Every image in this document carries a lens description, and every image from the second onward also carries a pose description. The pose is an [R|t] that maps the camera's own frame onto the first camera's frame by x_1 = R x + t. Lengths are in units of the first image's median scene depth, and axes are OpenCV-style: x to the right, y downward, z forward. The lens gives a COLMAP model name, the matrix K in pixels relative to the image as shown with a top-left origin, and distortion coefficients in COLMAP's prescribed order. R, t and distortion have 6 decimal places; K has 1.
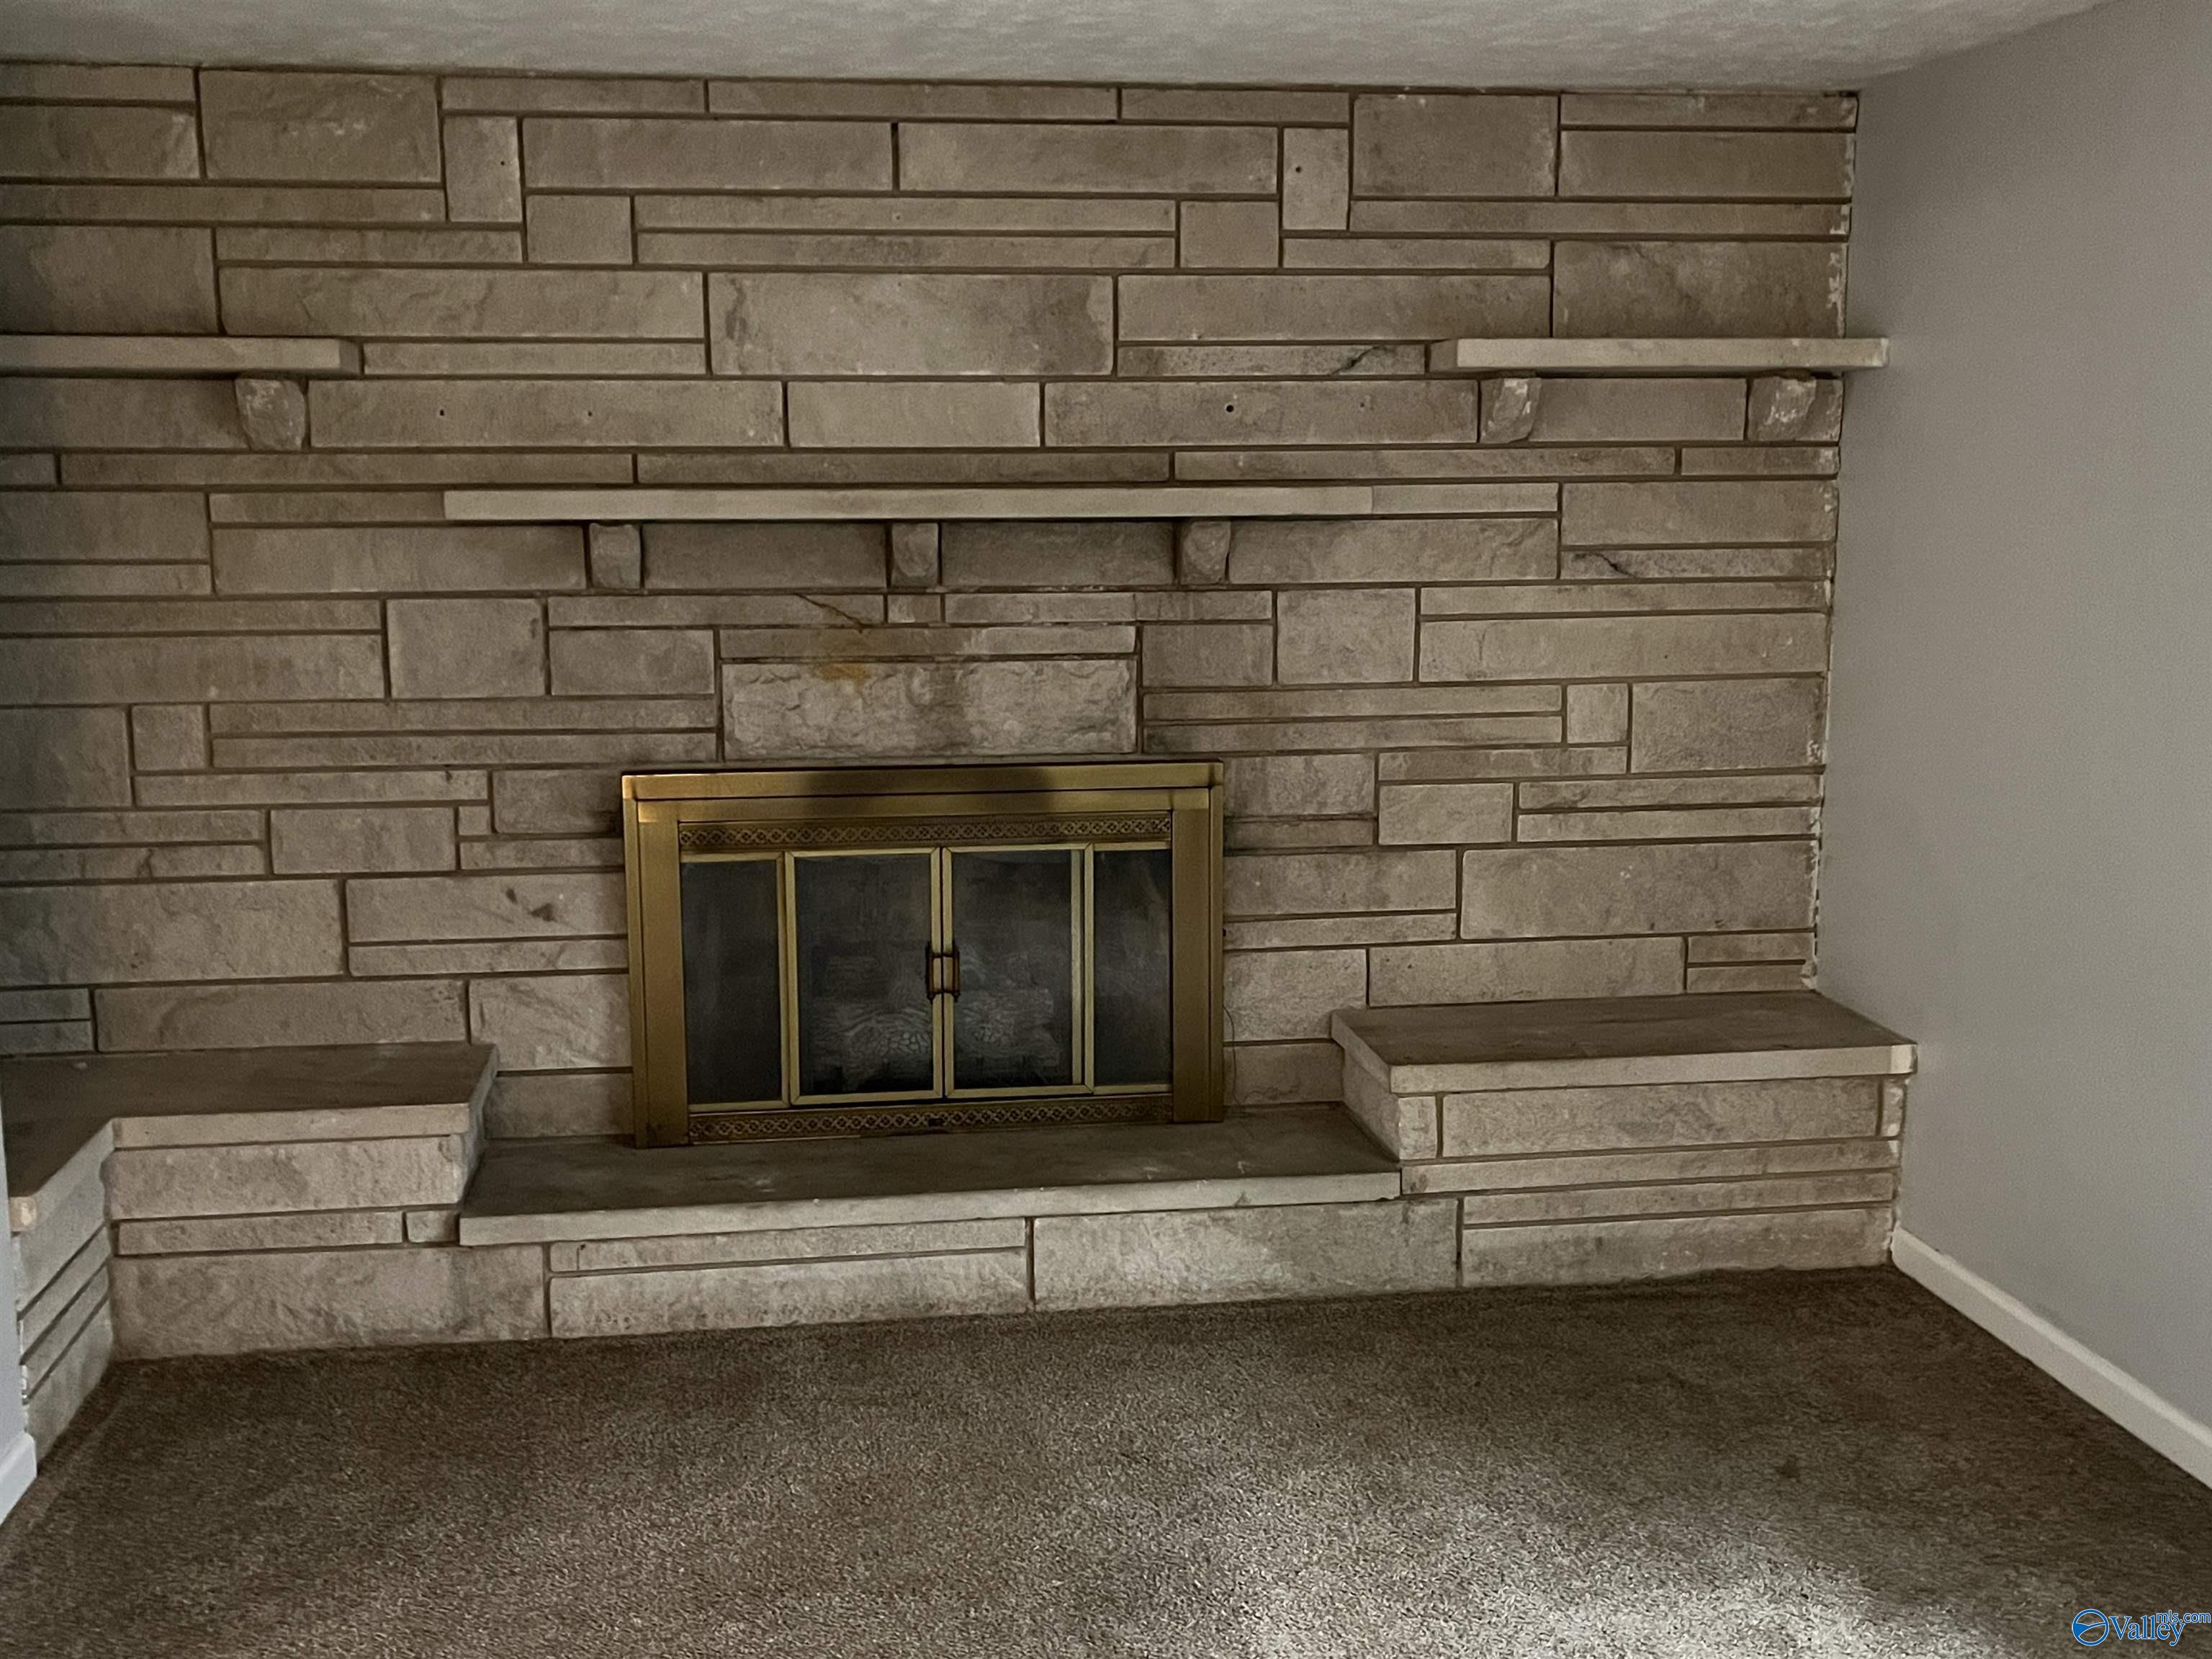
lens RADIAL K [[2308.6, 0, 1106.0], [0, 2308.6, 829.5], [0, 0, 1]] dist [0.135462, -0.375946]
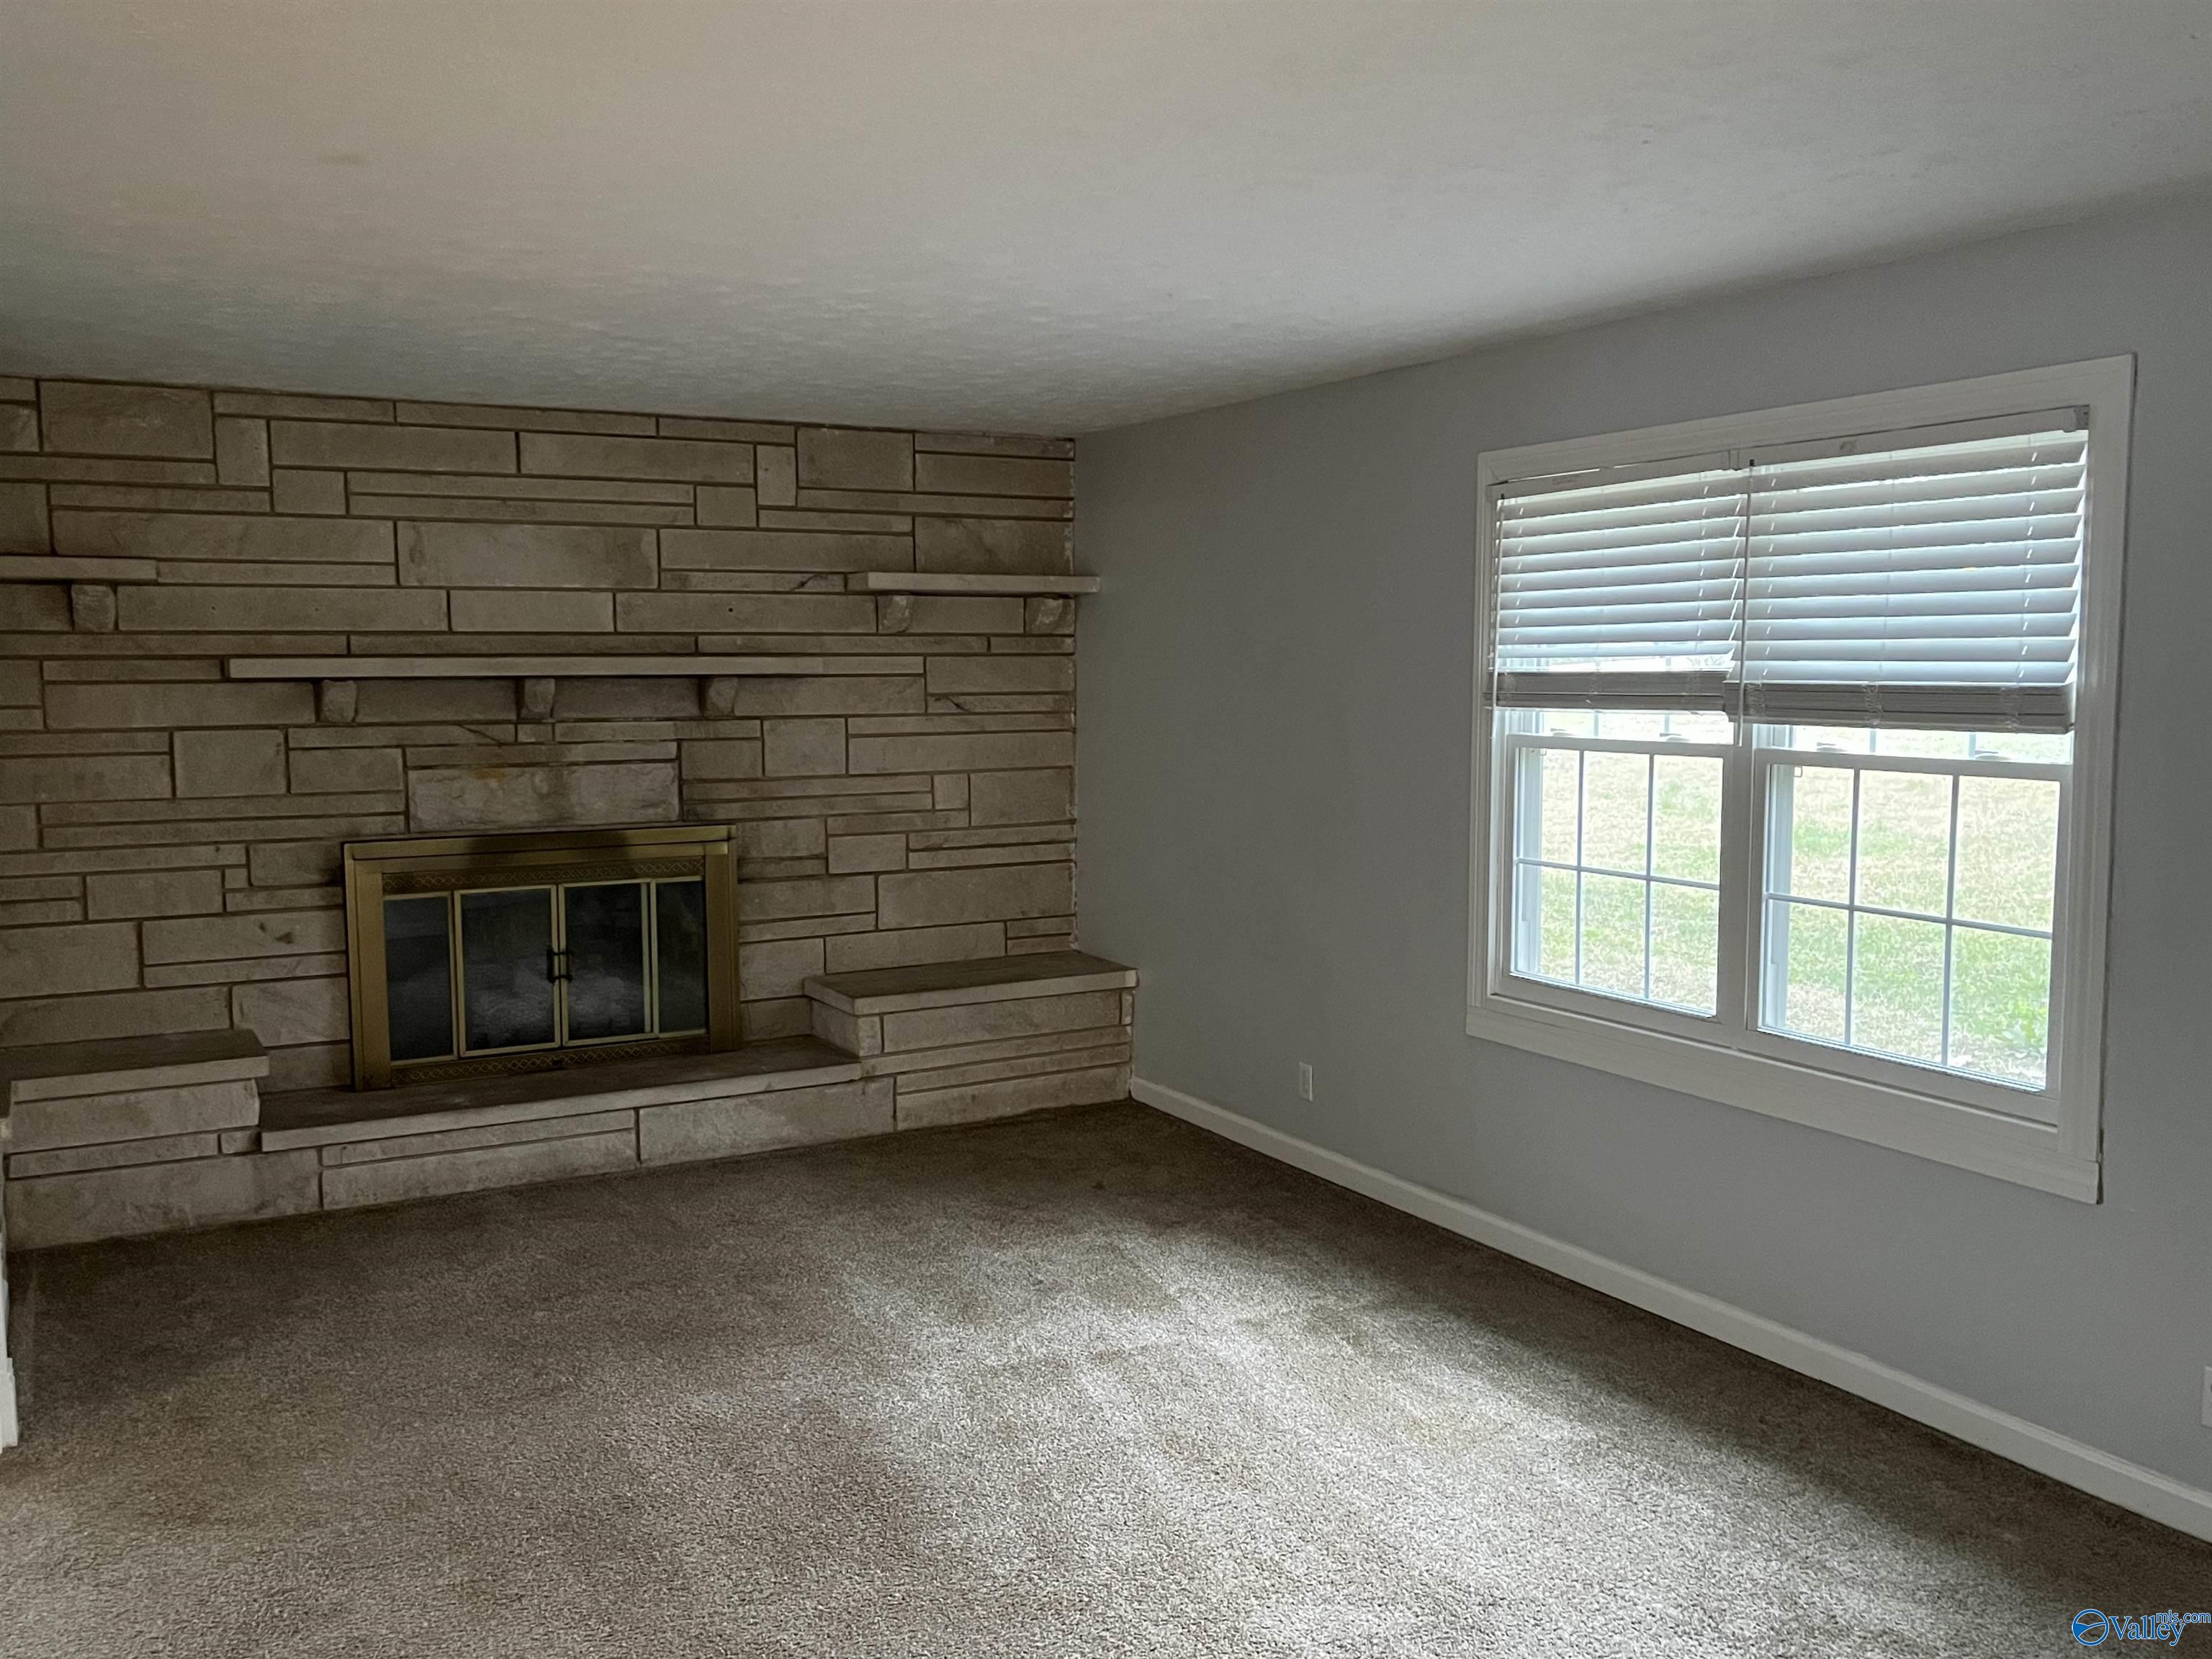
lens RADIAL K [[1959.8, 0, 1106.0], [0, 1959.8, 829.5], [0, 0, 1]] dist [0.047490, -0.094802]
pose [[0.930717, -0.030184, 0.364494, -0.214197], [0.055167, 0.996772, -0.058324, 0.070282], [-0.361557, 0.074391, 0.929378, -0.382541]]
